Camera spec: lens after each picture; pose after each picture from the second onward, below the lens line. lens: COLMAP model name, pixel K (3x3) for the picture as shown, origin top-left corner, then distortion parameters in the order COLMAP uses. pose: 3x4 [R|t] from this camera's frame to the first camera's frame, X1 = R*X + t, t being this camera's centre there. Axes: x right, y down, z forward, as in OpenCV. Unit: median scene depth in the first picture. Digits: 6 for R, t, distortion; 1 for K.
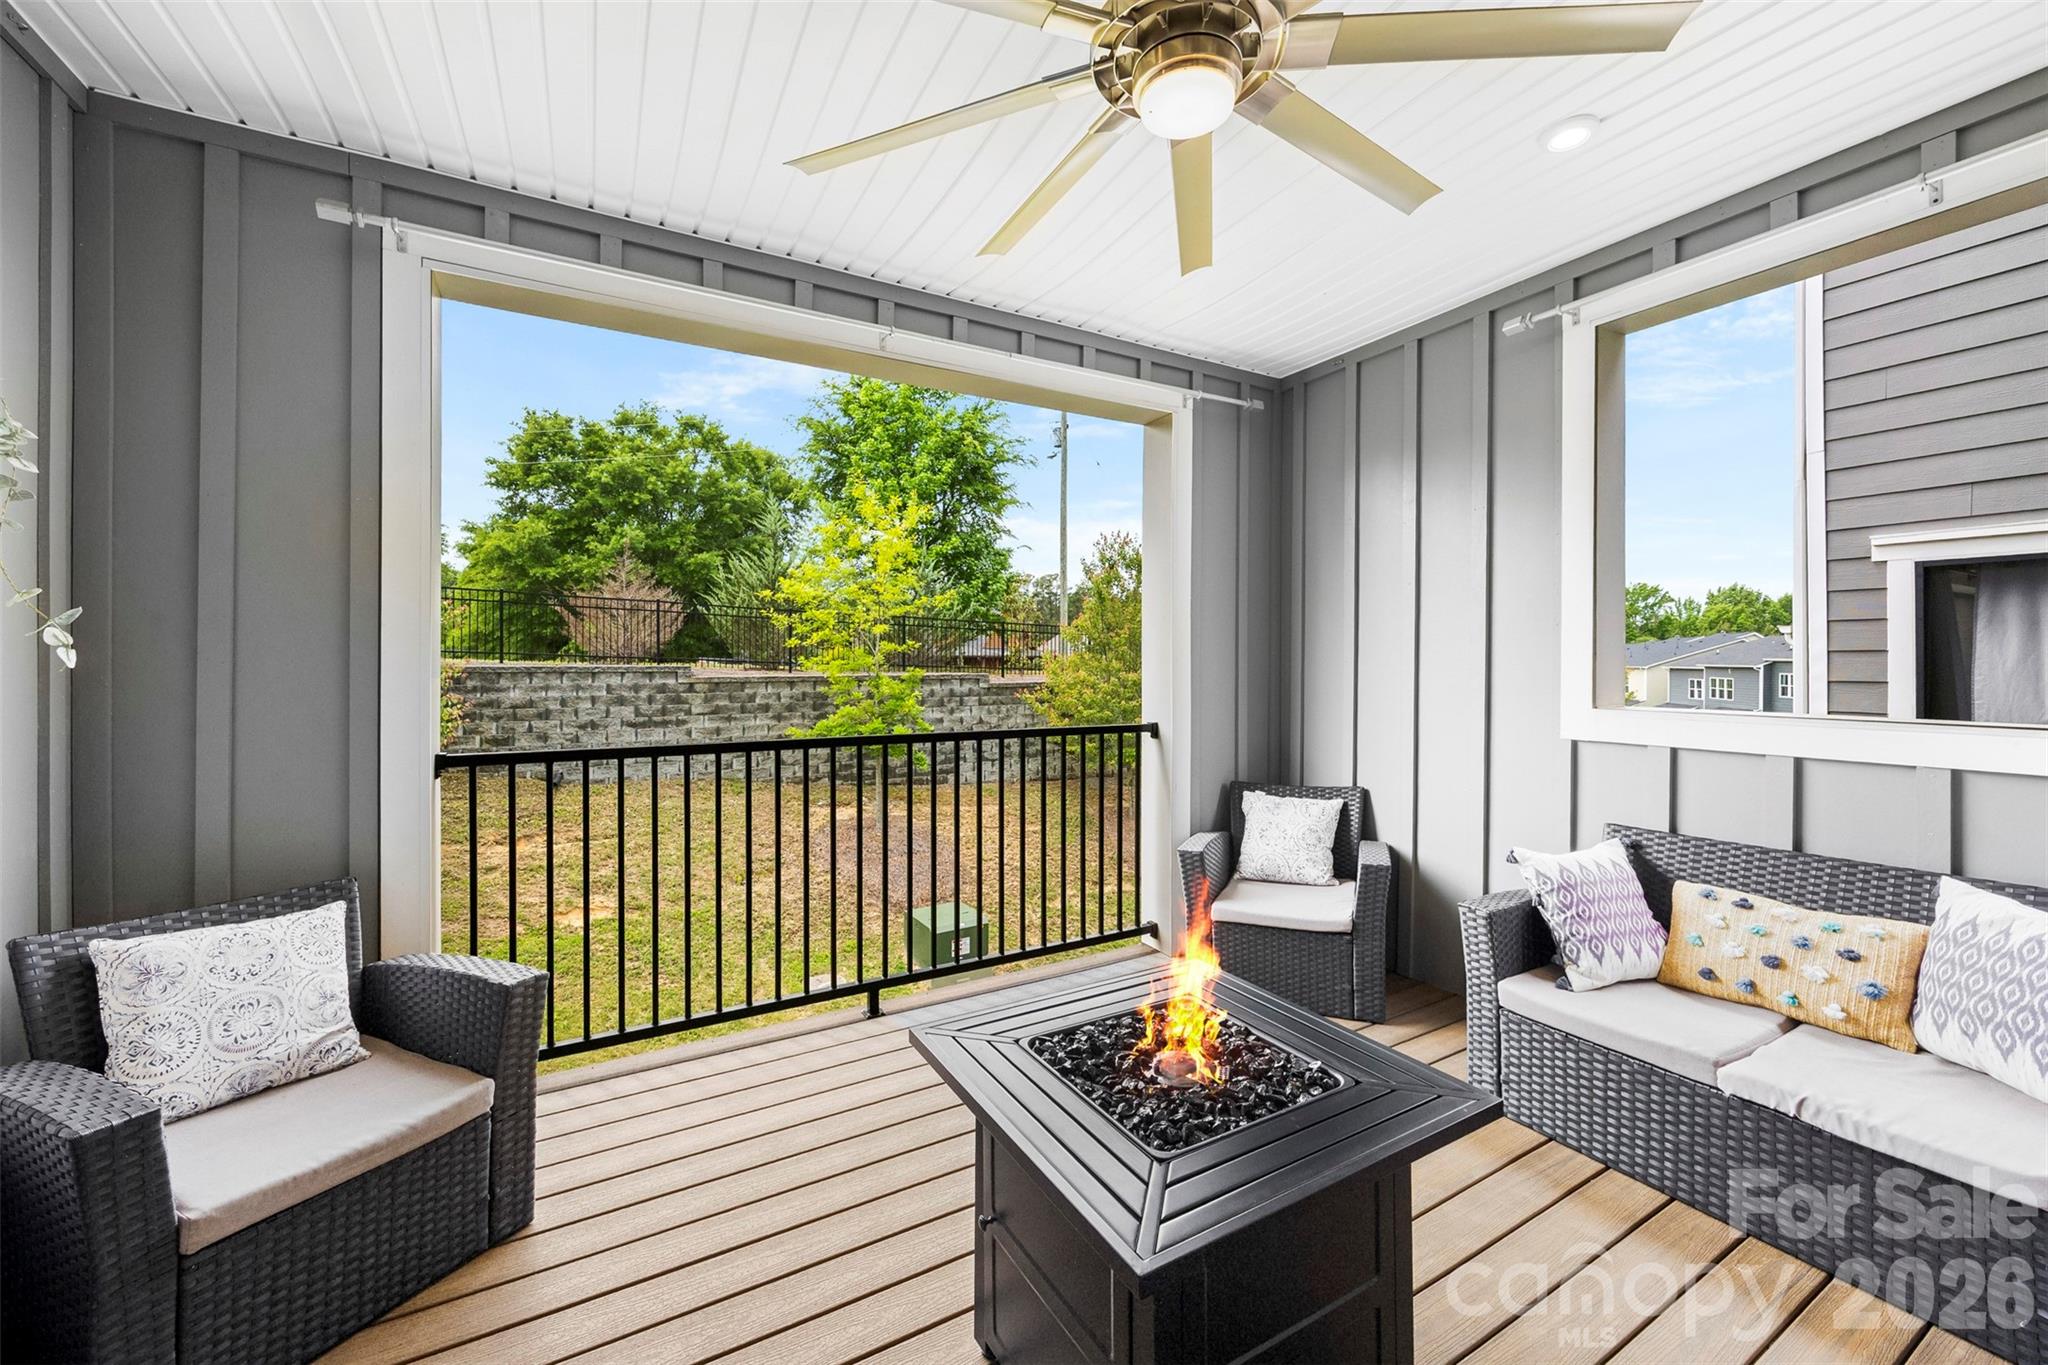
lens RADIAL K [[802.2, 0, 1044.6], [0, 802.2, 662.4], [0, 0, 1]] dist [-0.000249, -0.000065]
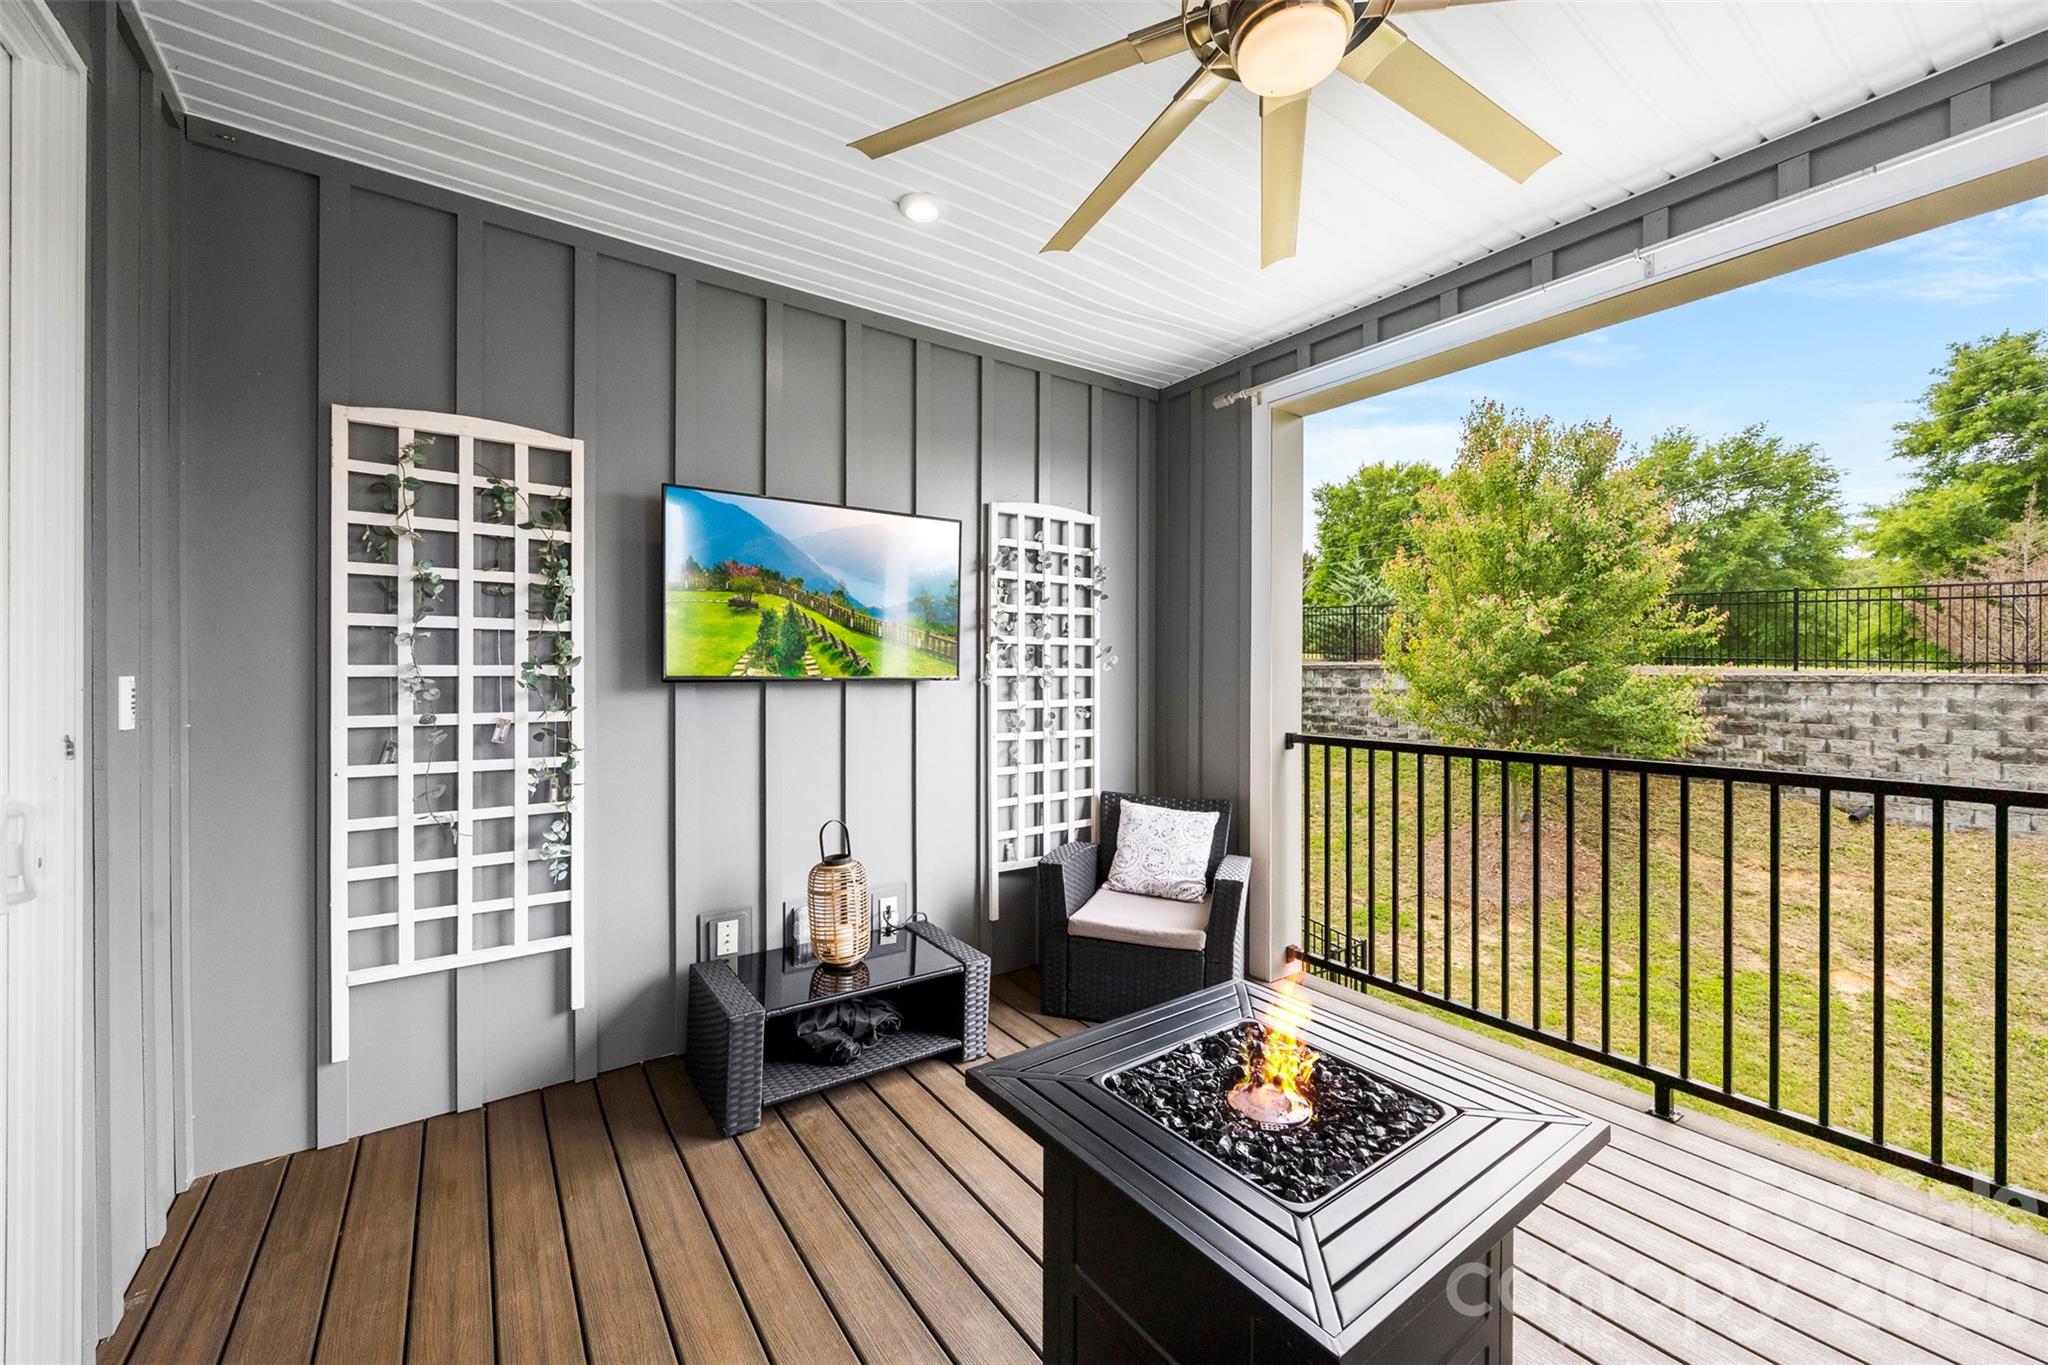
lens RADIAL K [[803.5, 0, 1028.1], [0, 803.5, 669.8], [0, 0, 1]] dist [-0.000260, -0.000095]
pose [[0.089784, -0.001935, -0.995959, 0.135533], [0.000914, 0.999998, -0.001861, 0.000291], [0.995961, -0.000743, 0.089785, 0.080015]]
